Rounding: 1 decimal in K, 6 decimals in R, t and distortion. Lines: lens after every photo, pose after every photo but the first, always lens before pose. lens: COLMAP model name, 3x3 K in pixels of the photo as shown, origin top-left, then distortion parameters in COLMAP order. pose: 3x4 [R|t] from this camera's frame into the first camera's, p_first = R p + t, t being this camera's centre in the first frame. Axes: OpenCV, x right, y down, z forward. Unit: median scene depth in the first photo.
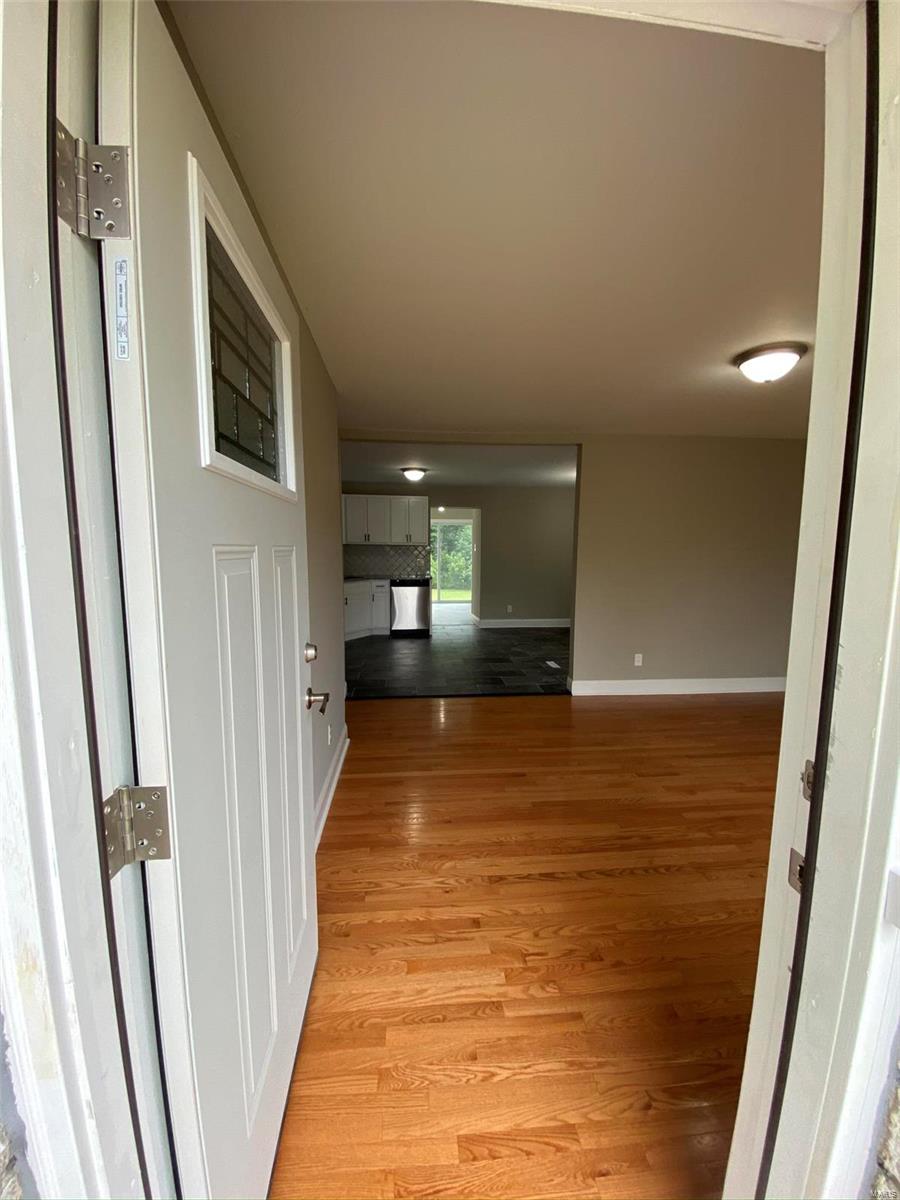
lens RADIAL K [[486.6, 0, 446.6], [0, 486.6, 598.4], [0, 0, 1]] dist [0.002079, -0.007810]
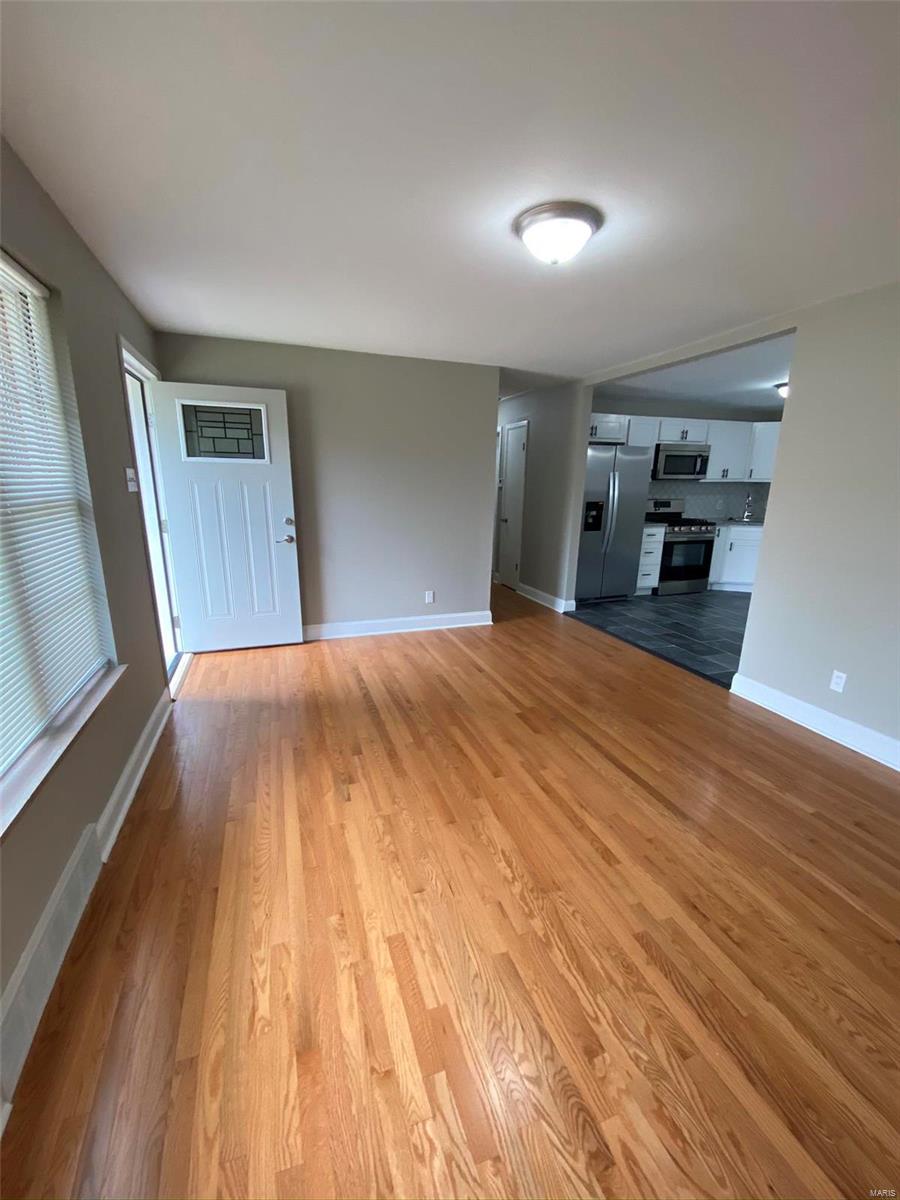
lens RADIAL K [[486.6, 0, 441.6], [0, 486.6, 600.1], [0, 0, 1]] dist [0.002079, -0.007810]
pose [[0.235665, 0.226045, -0.945180, 1.264973], [-0.116216, 0.972149, 0.203518, -0.055052], [0.964860, 0.061883, 0.255372, 0.572474]]
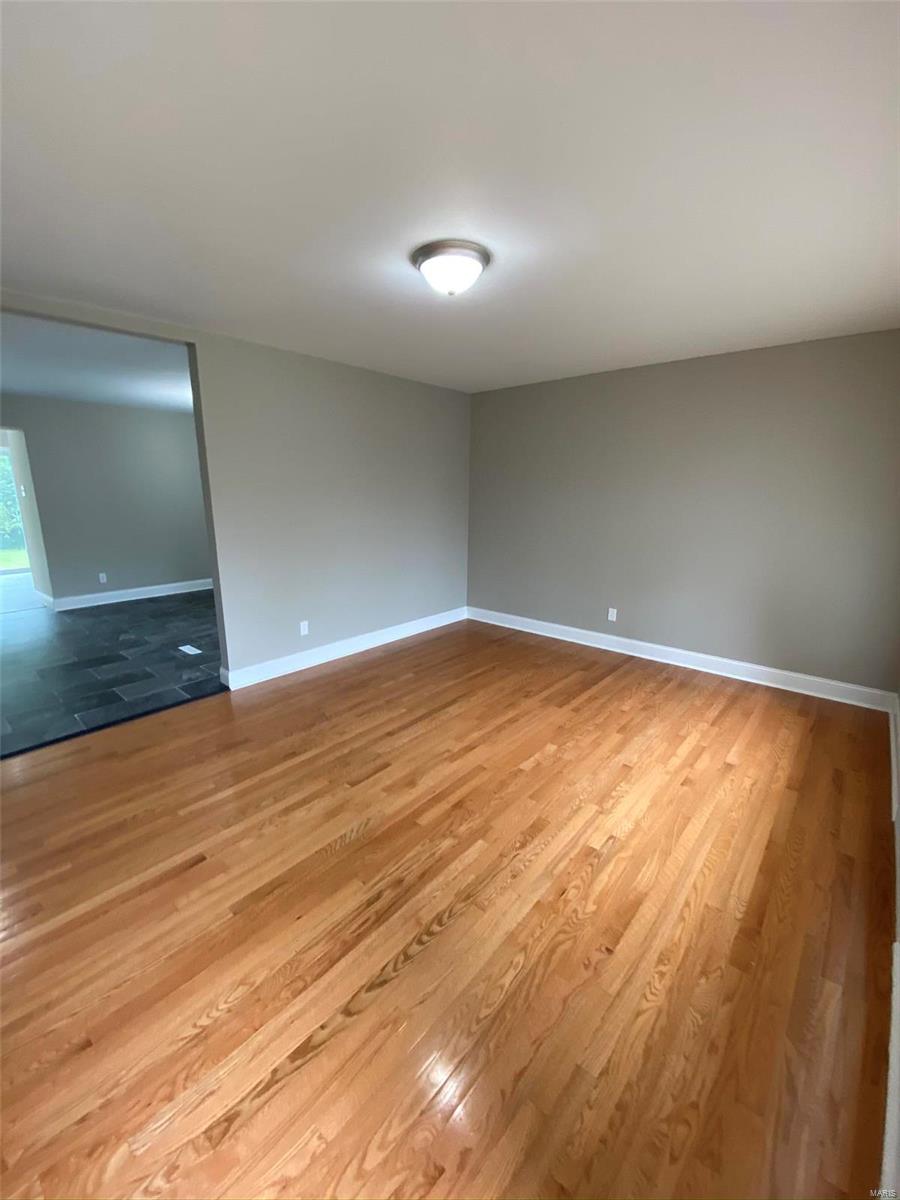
lens RADIAL K [[486.6, 0, 449.3], [0, 486.6, 602.8], [0, 0, 1]] dist [0.002079, -0.007810]
pose [[0.718177, -0.167620, 0.675371, 0.014344], [0.076564, 0.983696, 0.162726, -0.055293], [-0.691636, -0.065157, 0.719302, 0.324209]]
